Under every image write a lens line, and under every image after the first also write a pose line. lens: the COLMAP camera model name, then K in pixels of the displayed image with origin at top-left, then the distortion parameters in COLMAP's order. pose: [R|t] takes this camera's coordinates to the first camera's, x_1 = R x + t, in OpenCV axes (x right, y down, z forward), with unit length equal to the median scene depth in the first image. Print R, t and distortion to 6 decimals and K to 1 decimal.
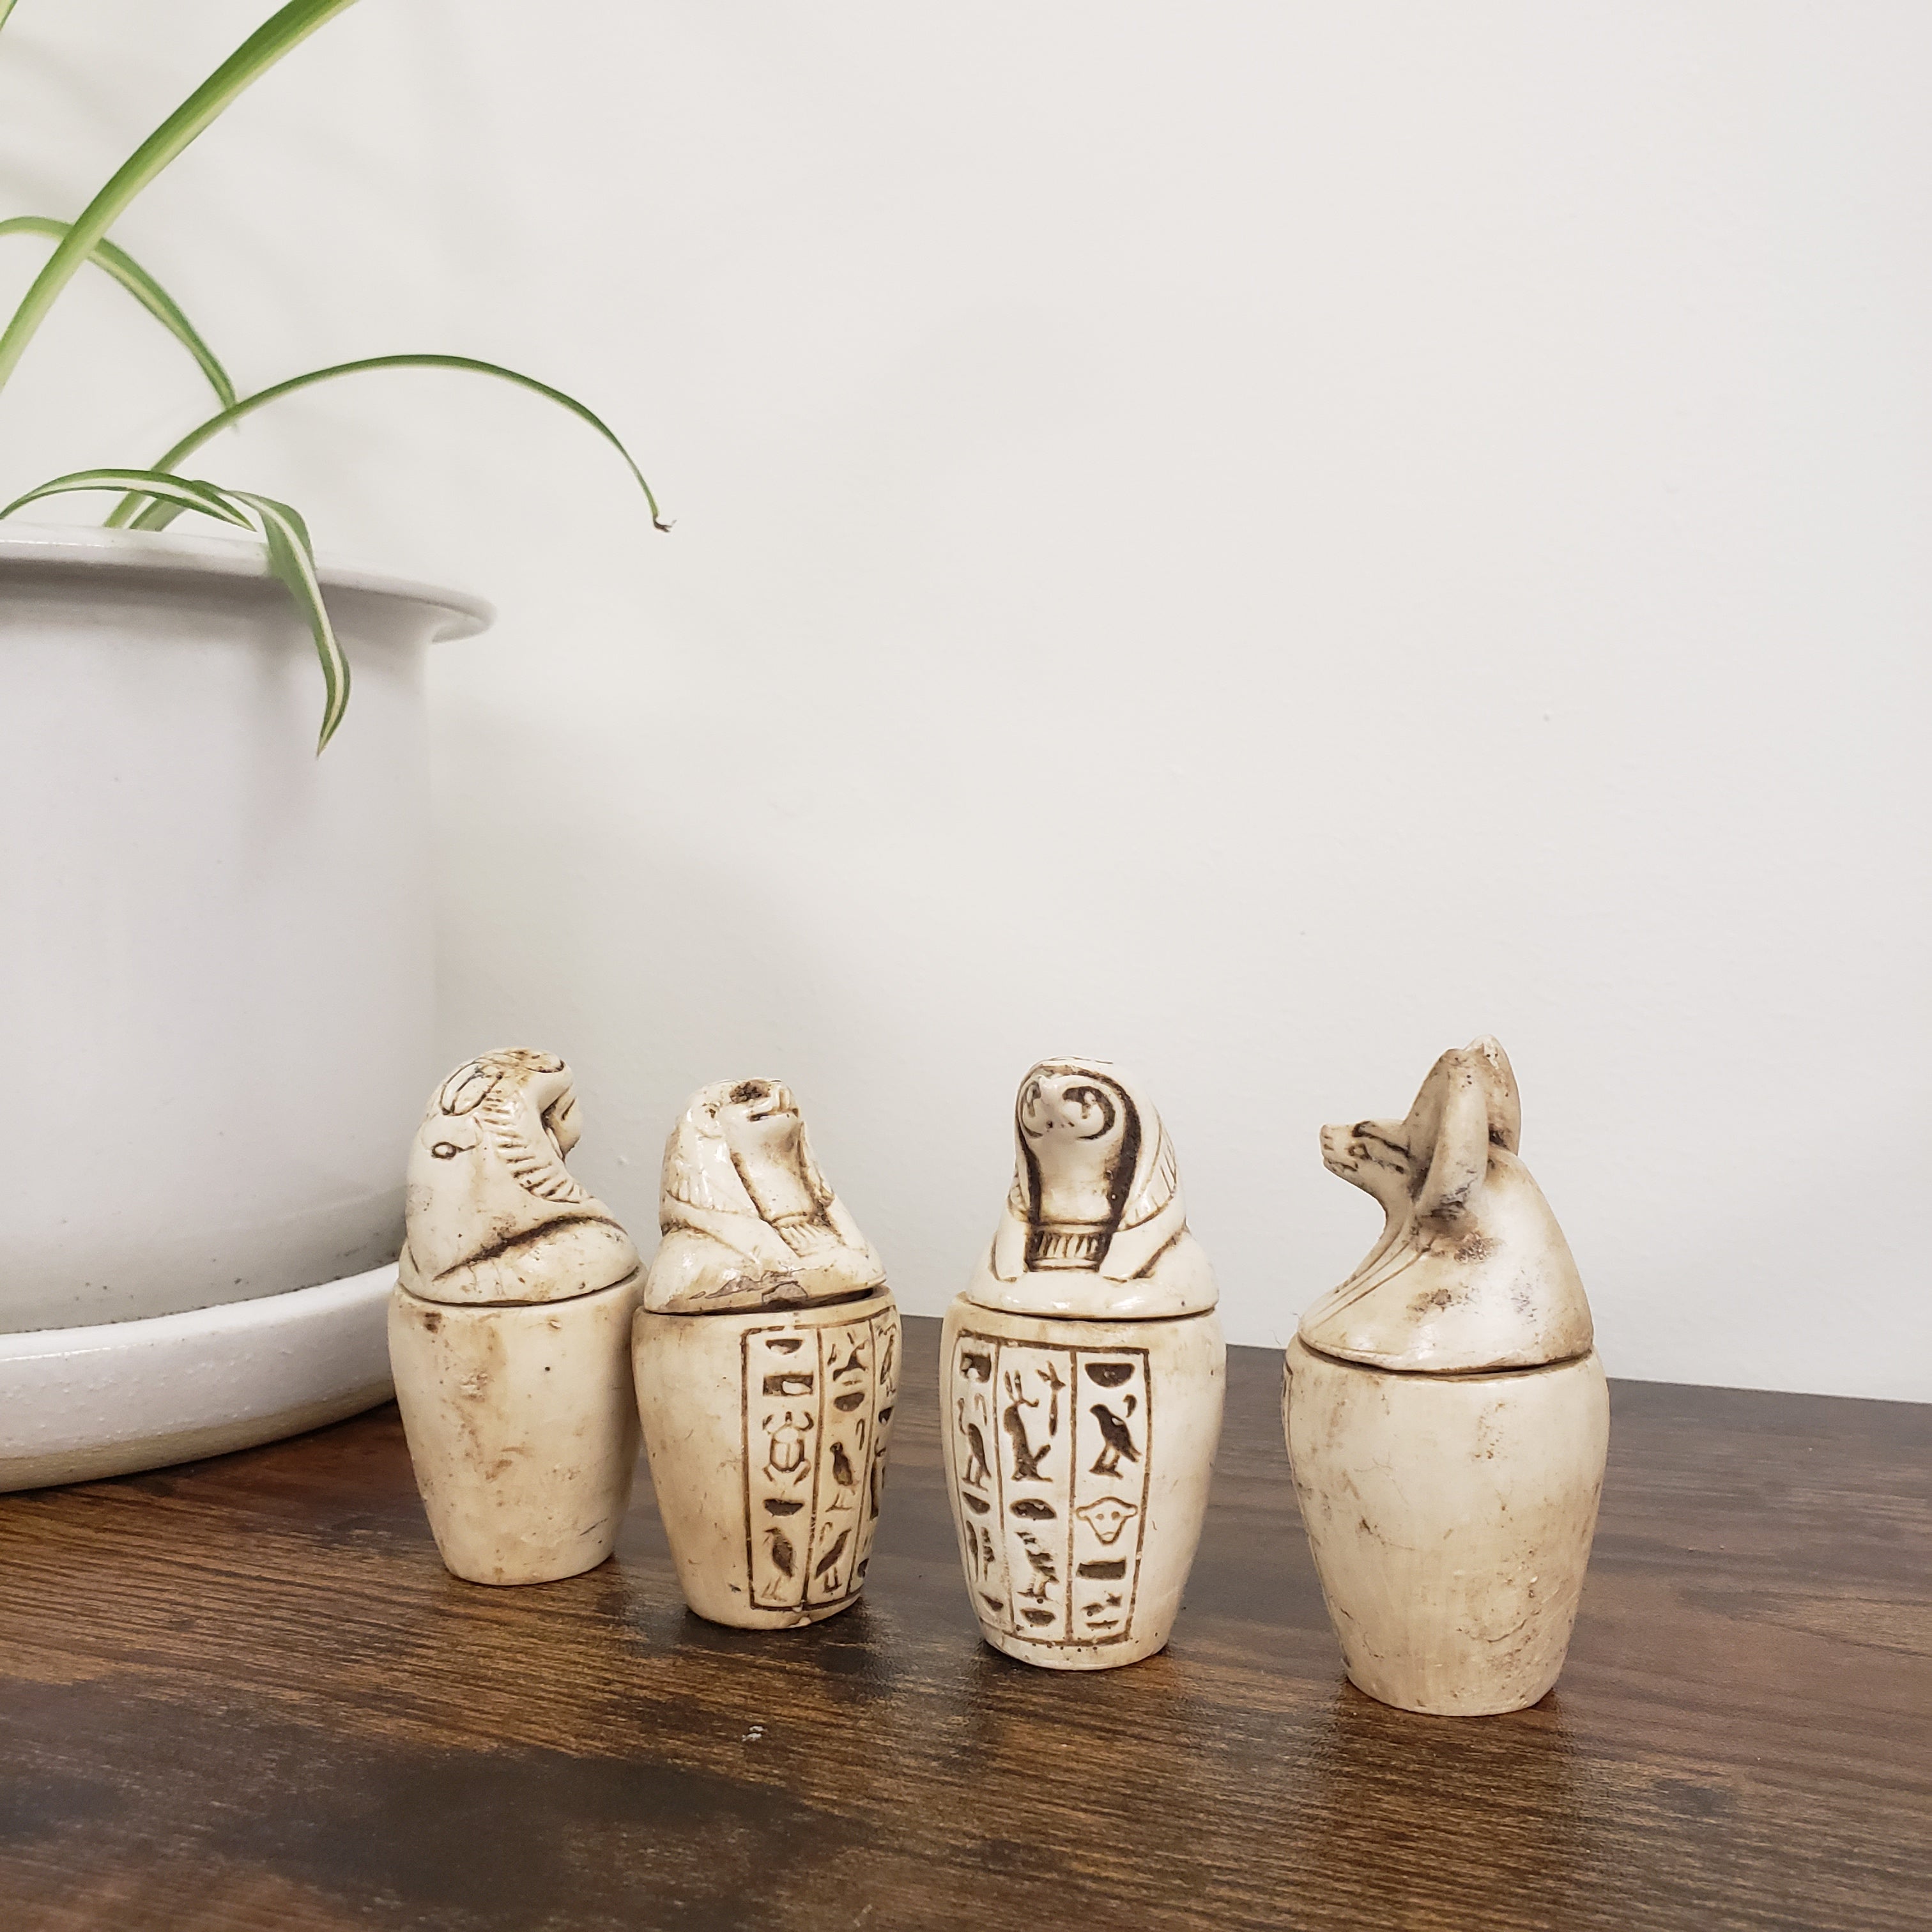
lens RADIAL K [[2046.9, 0, 980.2], [0, 2046.9, 987.2], [0, 0, 1]] dist [-0.012984, 0.000000]
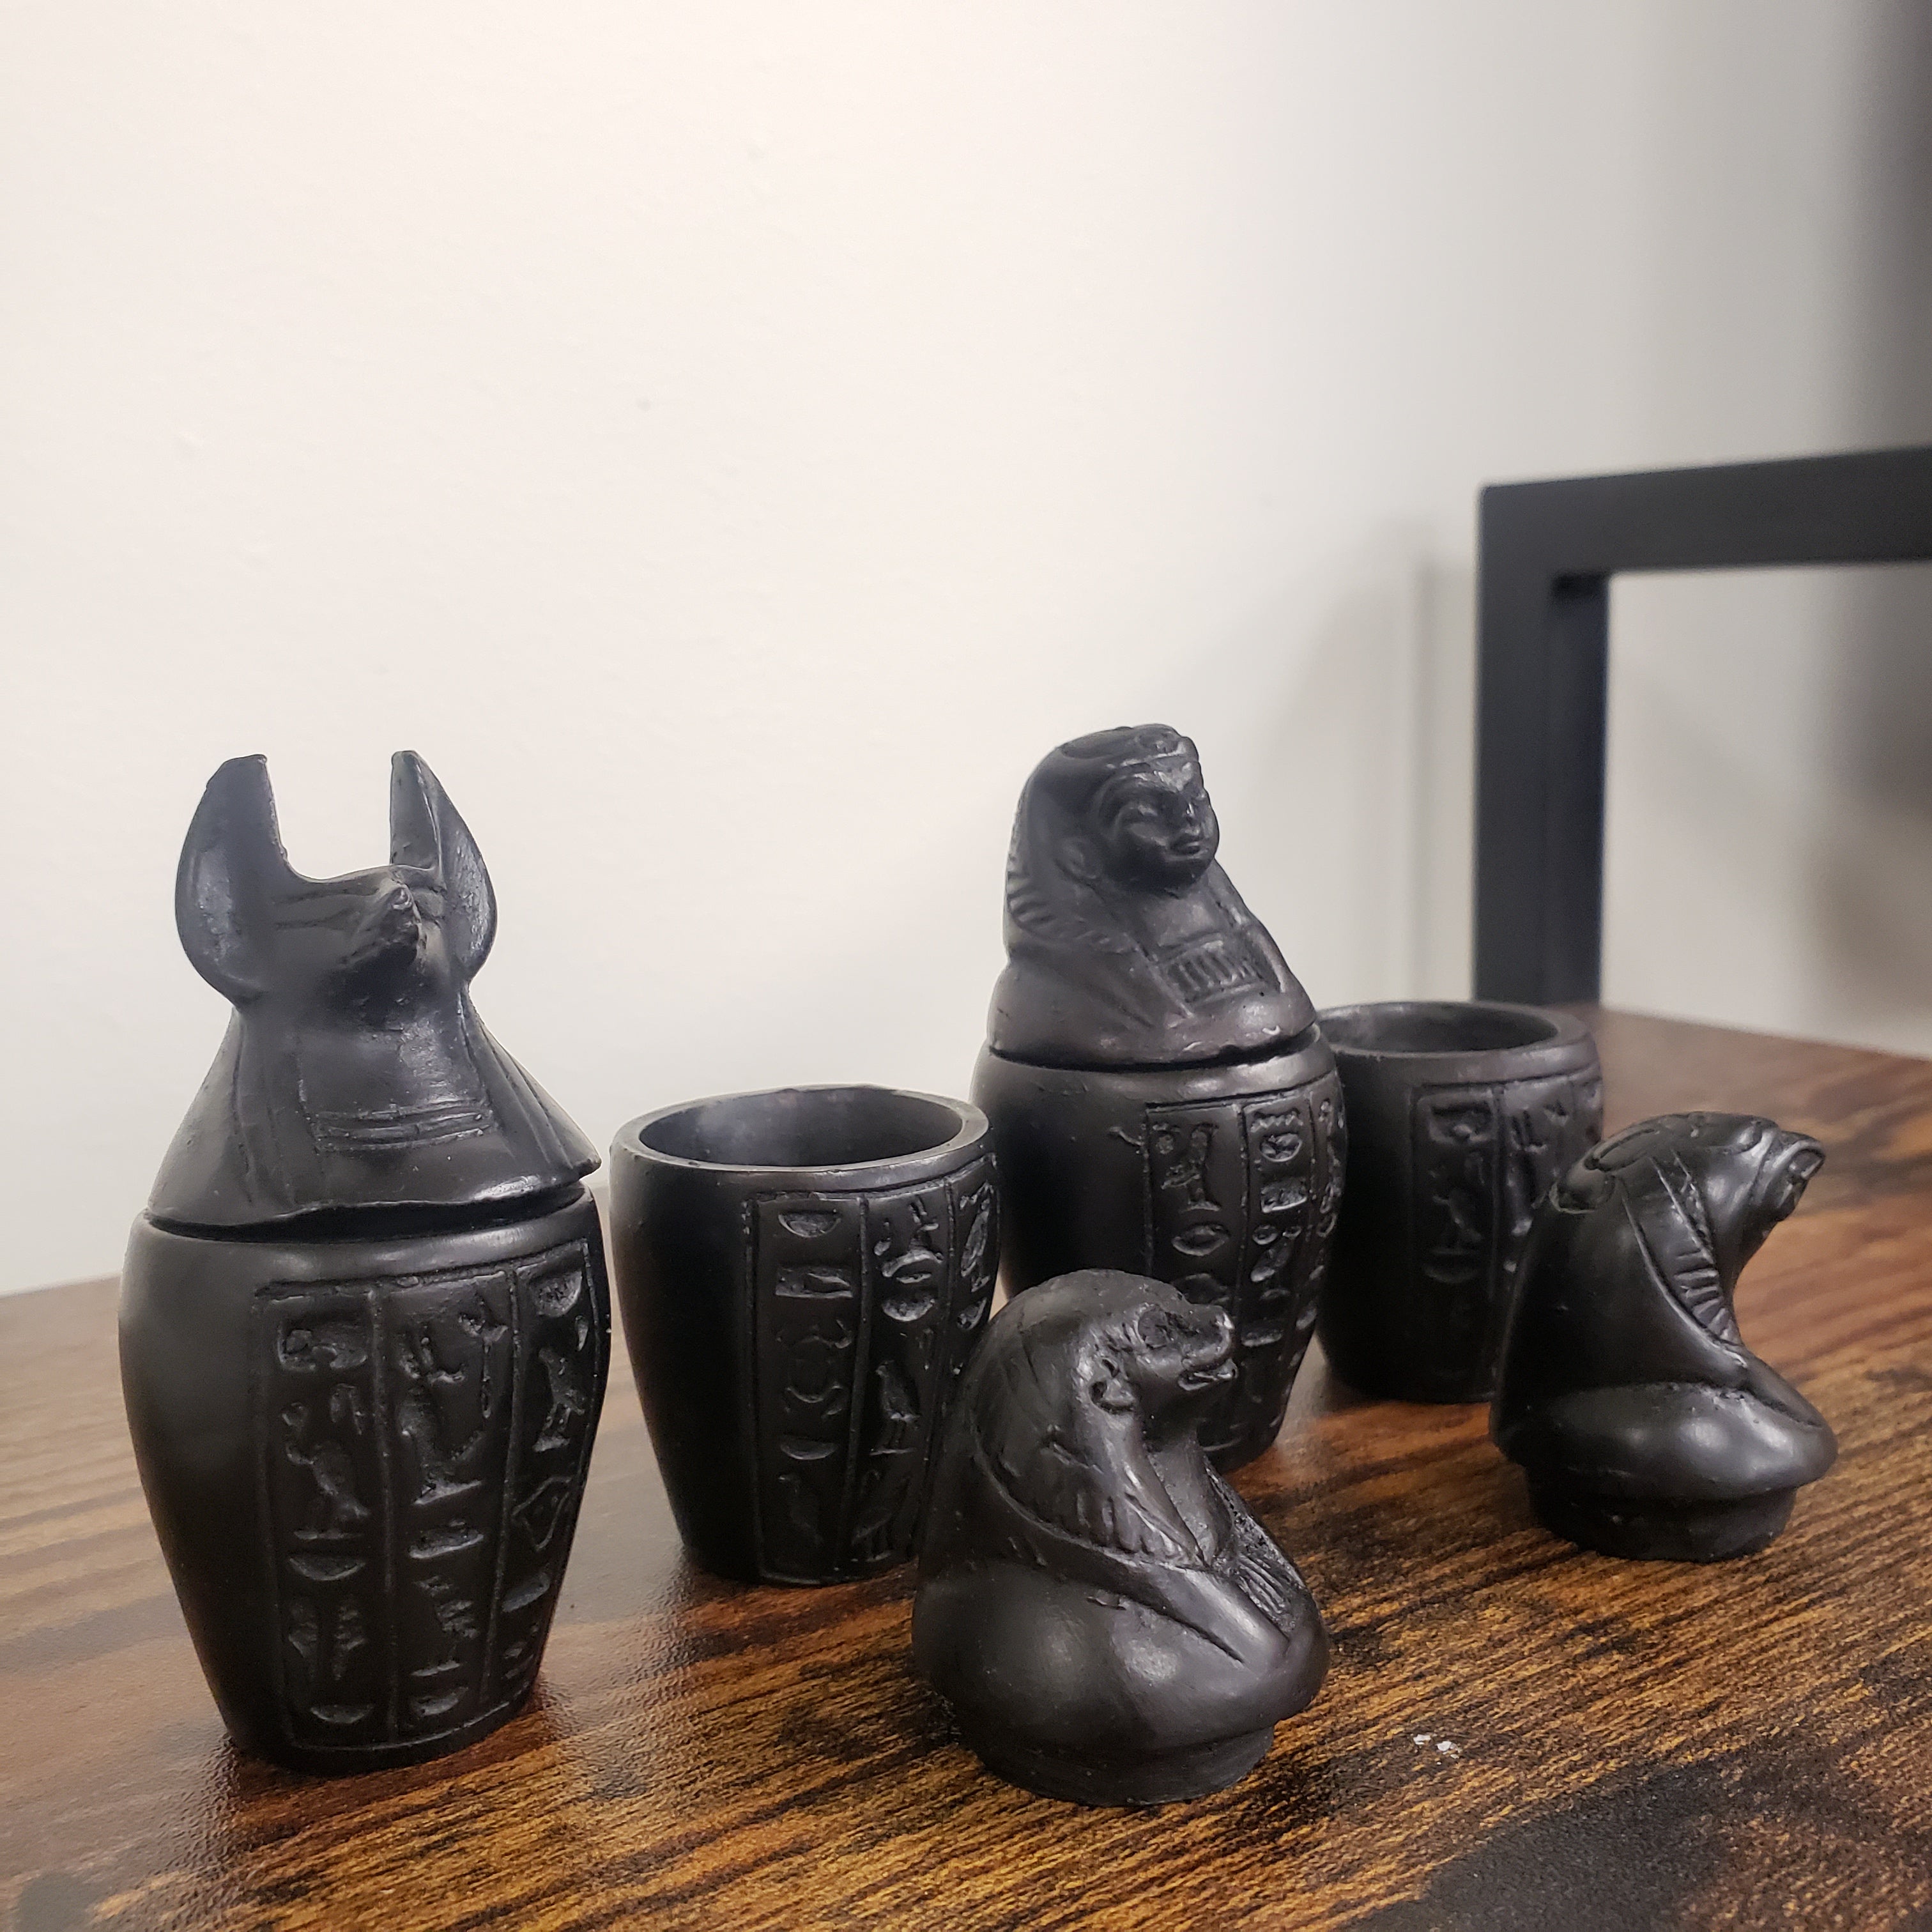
lens RADIAL K [[2046.9, 0, 960.2], [0, 2046.9, 972.8], [0, 0, 1]] dist [-0.012984, 0.000000]
pose [[0.541568, -0.133017, 0.830067, -0.705215], [0.076496, 0.991104, 0.108913, 0.028943], [-0.837169, 0.004513, 0.546925, 0.750109]]
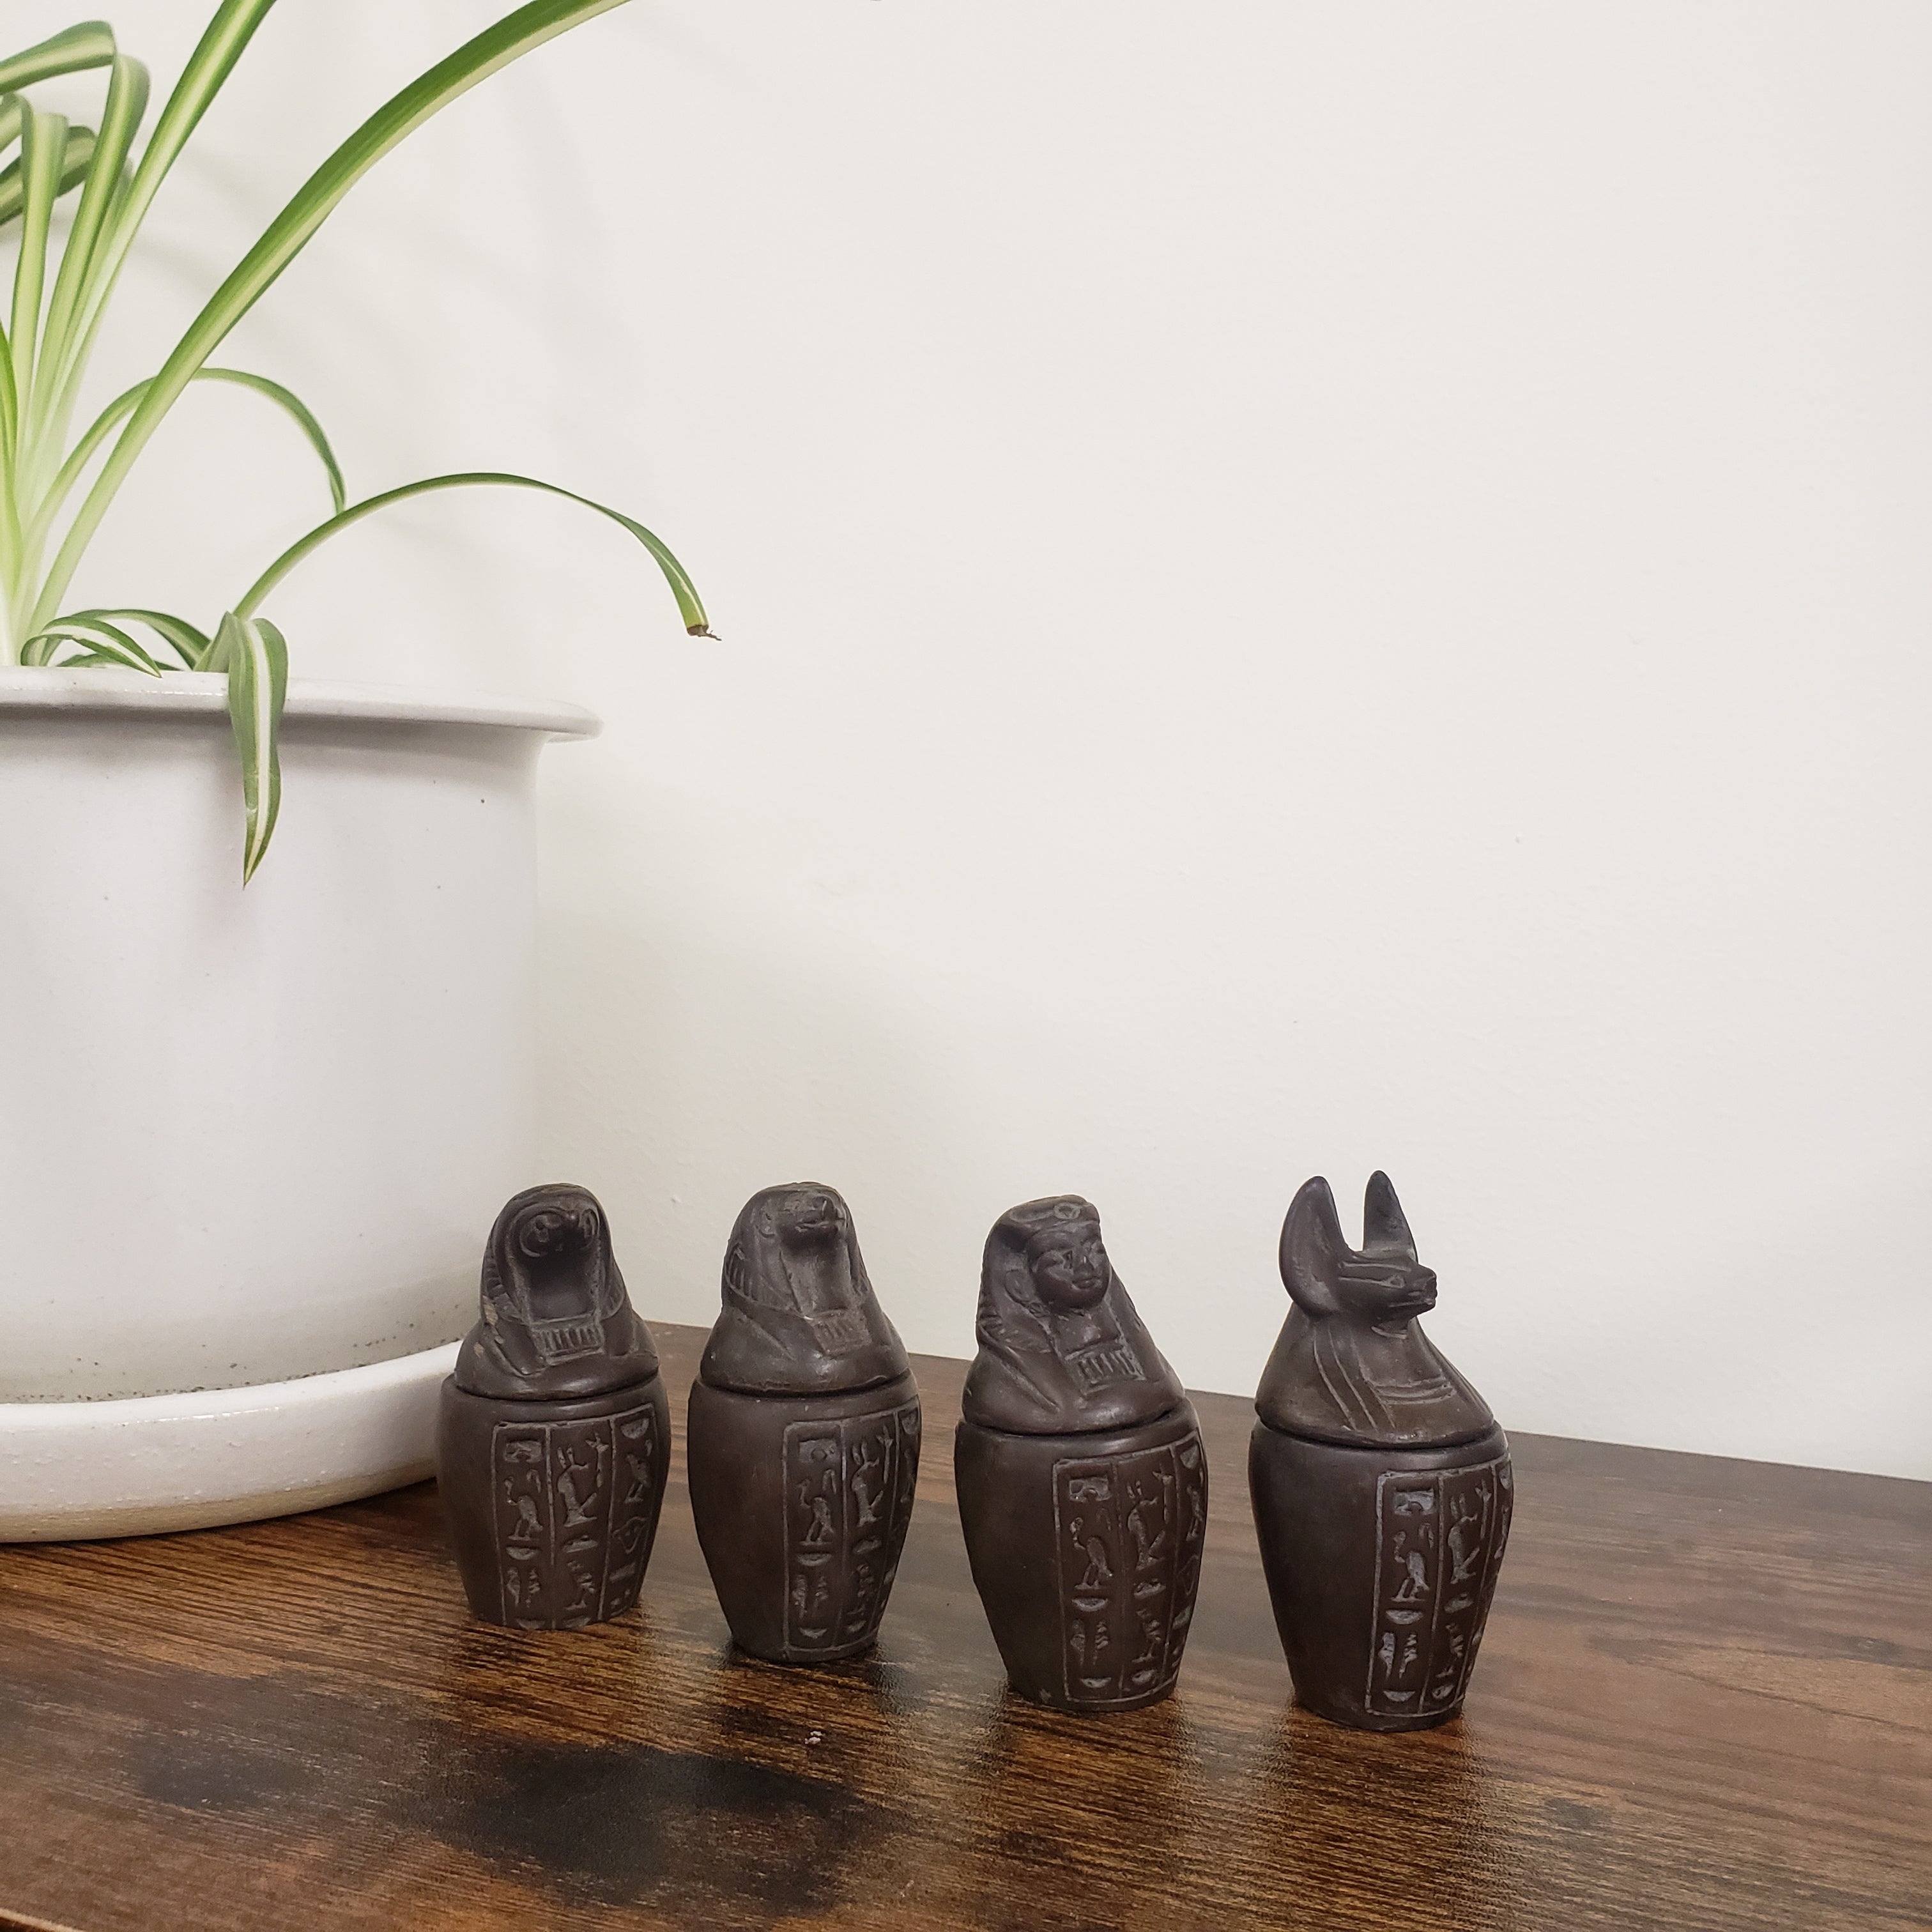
lens RADIAL K [[2046.9, 0, 972.1], [0, 2046.9, 959.0], [0, 0, 1]] dist [-0.012984, 0.000000]
pose [[0.999609, 0.026175, -0.009867, -0.016051], [-0.026225, 0.999644, -0.004986, -0.095228], [0.009732, 0.005243, 0.999939, -0.220337]]
